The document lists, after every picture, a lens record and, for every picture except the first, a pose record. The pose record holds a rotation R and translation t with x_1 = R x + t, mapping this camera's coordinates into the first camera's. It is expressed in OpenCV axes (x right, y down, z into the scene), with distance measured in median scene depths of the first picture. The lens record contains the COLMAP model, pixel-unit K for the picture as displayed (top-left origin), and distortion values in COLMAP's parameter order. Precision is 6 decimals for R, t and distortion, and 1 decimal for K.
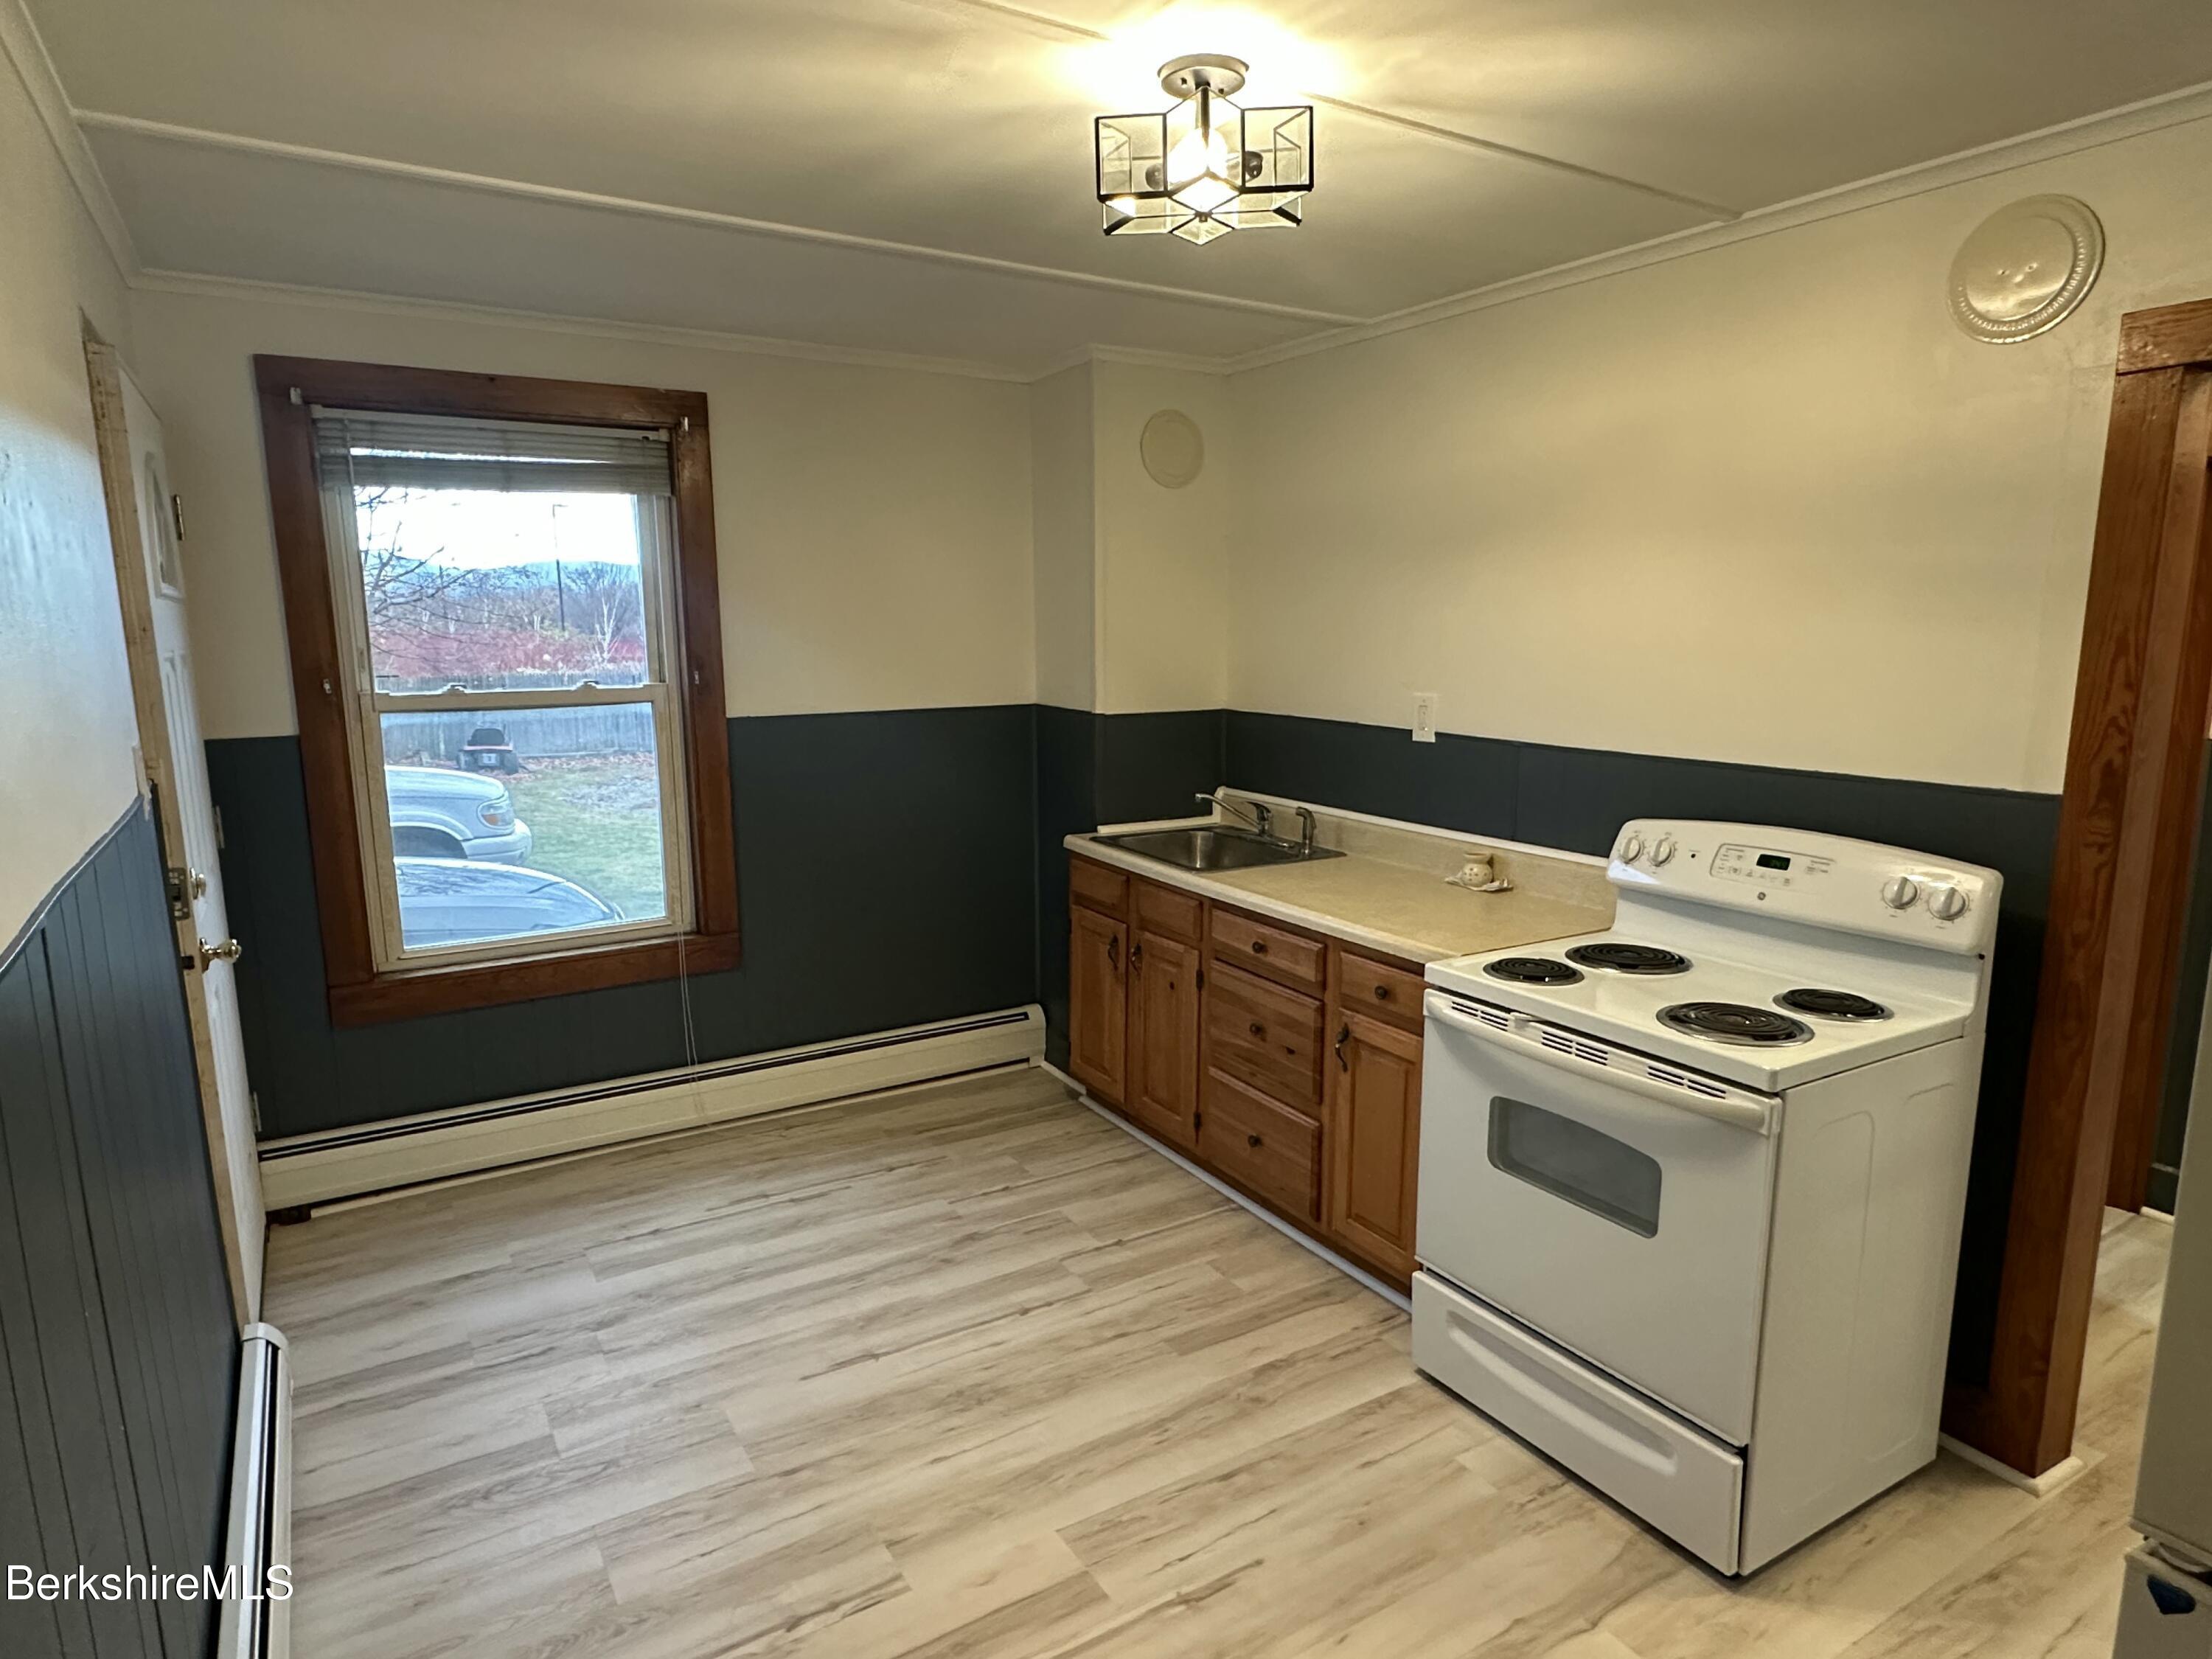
lens RADIAL K [[1286.8, 0, 1095.7], [0, 1286.8, 853.1], [0, 0, 1]] dist [0.001064, 0.003475]
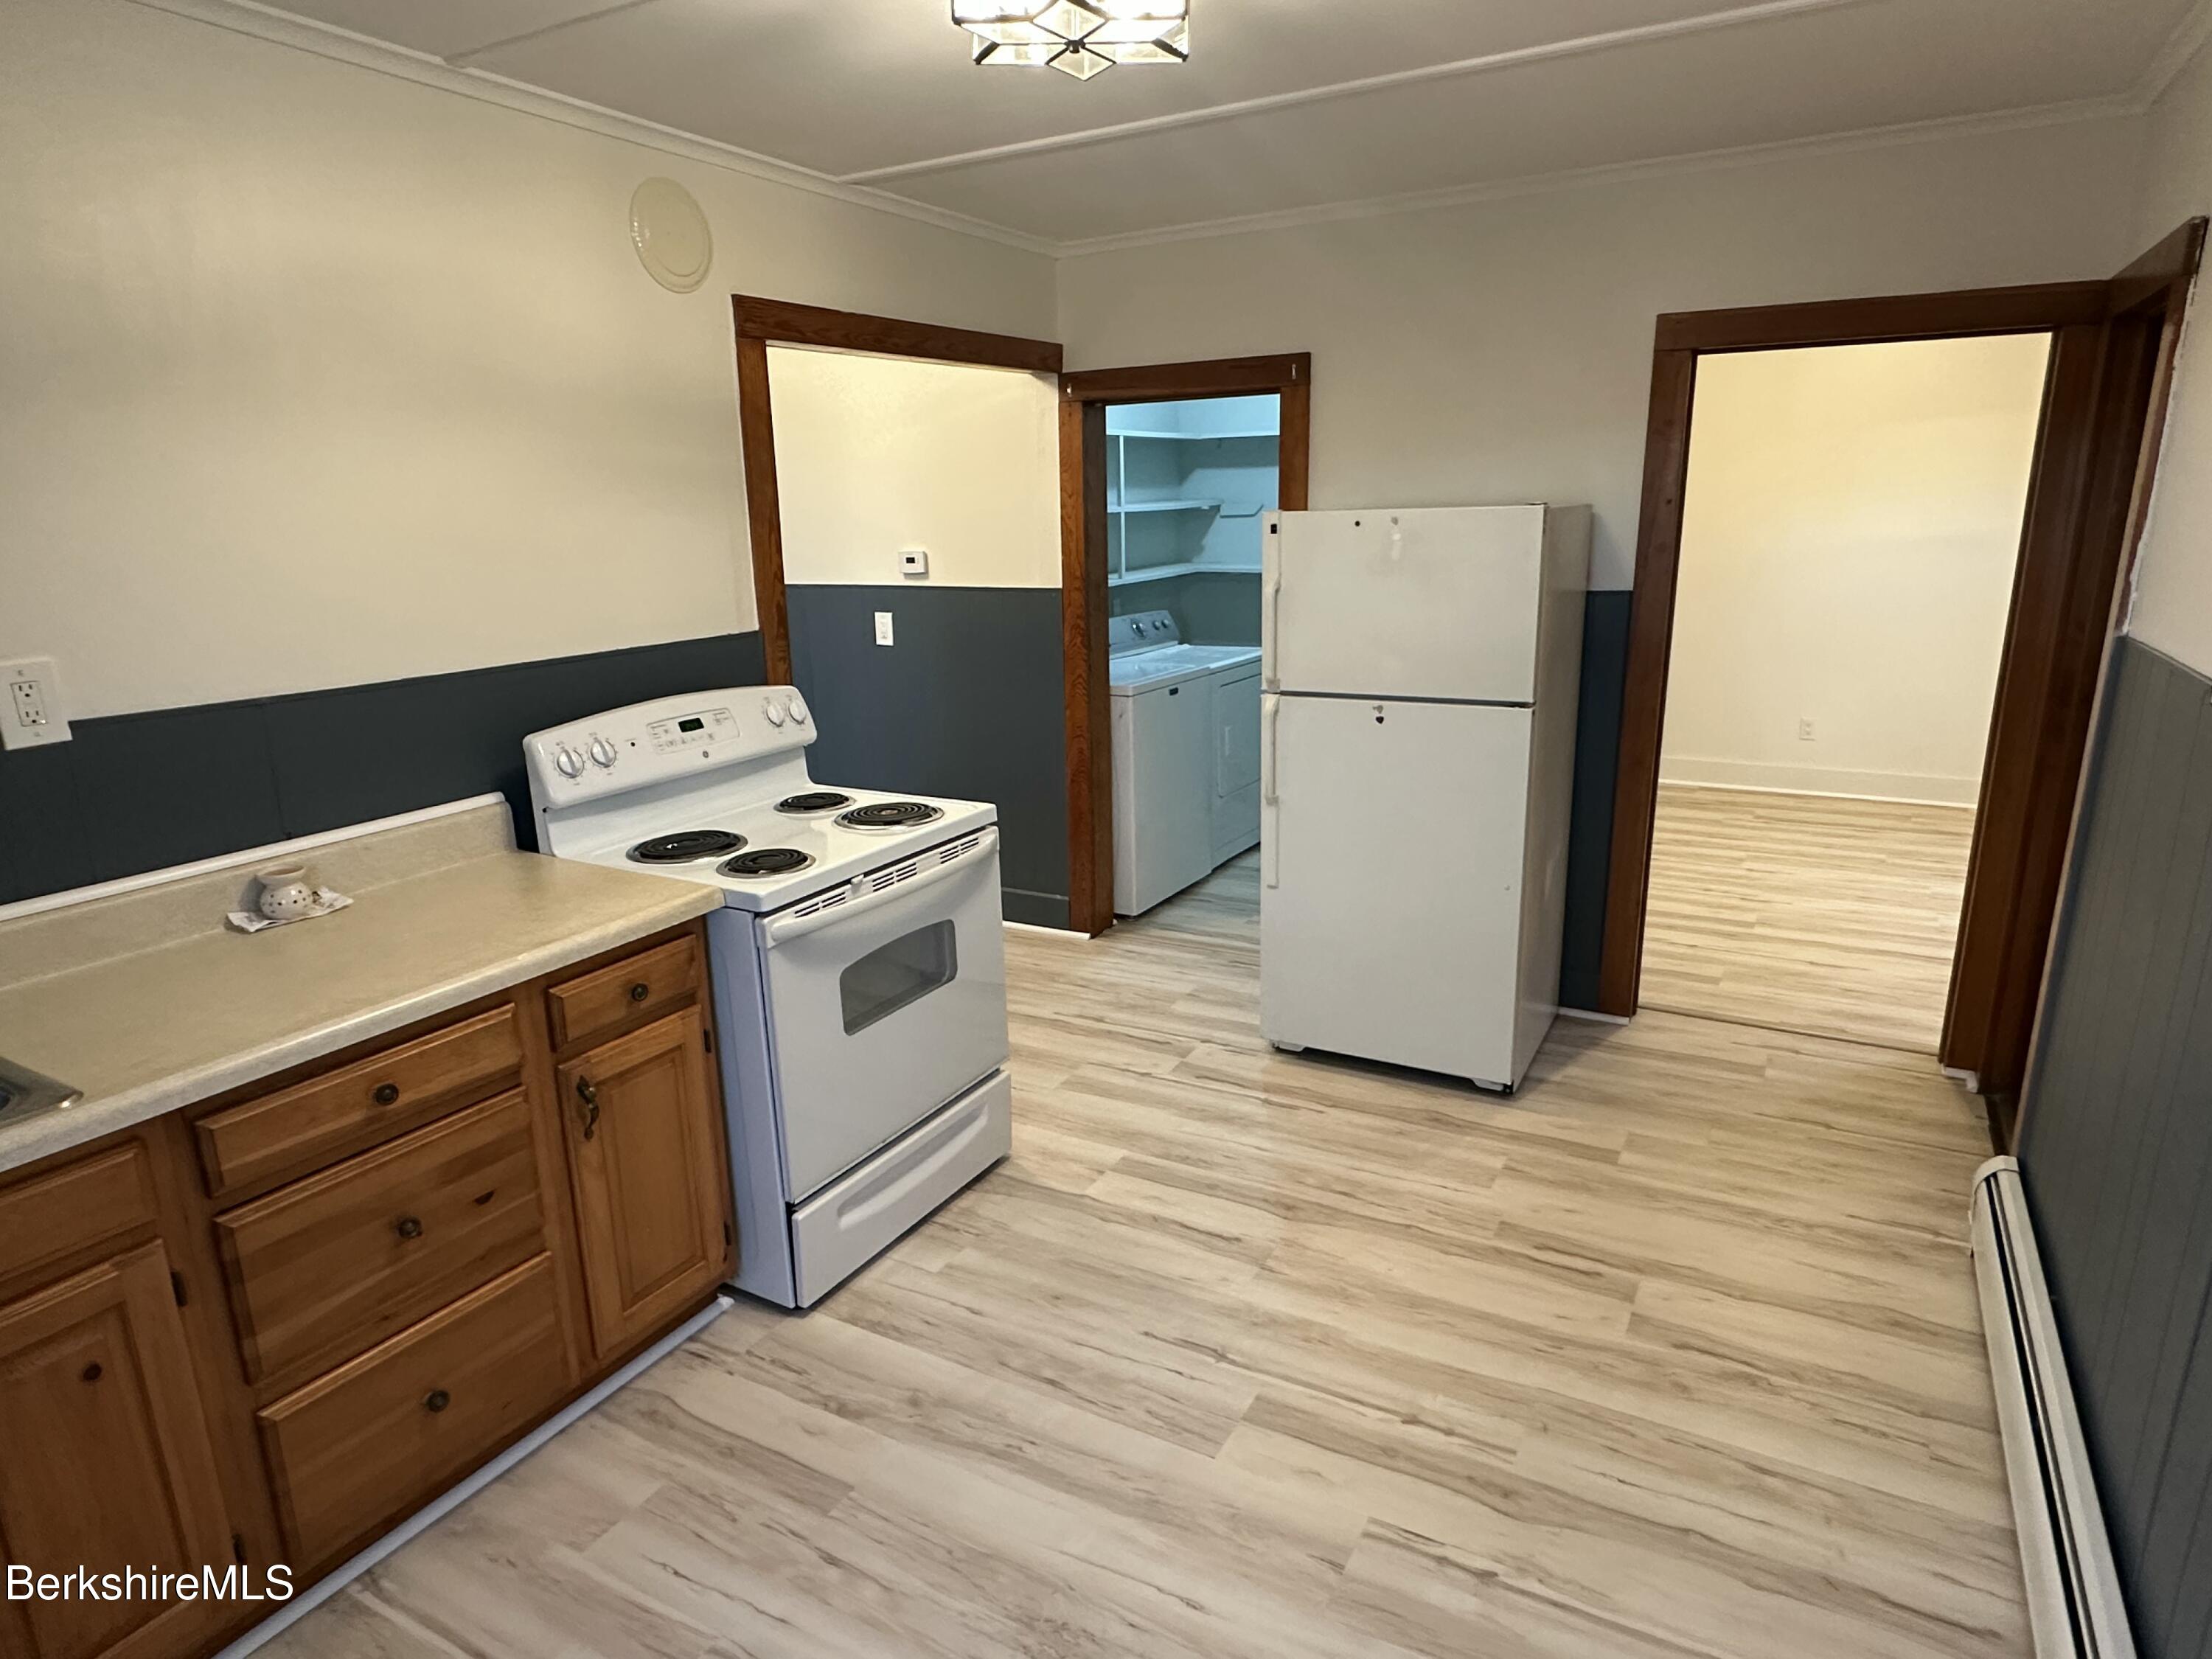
lens RADIAL K [[1286.8, 0, 1101.0], [0, 1286.8, 846.4], [0, 0, 1]] dist [0.001064, 0.003475]
pose [[-0.487049, -0.216194, 0.846194, -0.614890], [0.181797, 0.922560, 0.340343, -0.208425], [-0.854244, 0.319599, -0.410028, 1.152195]]
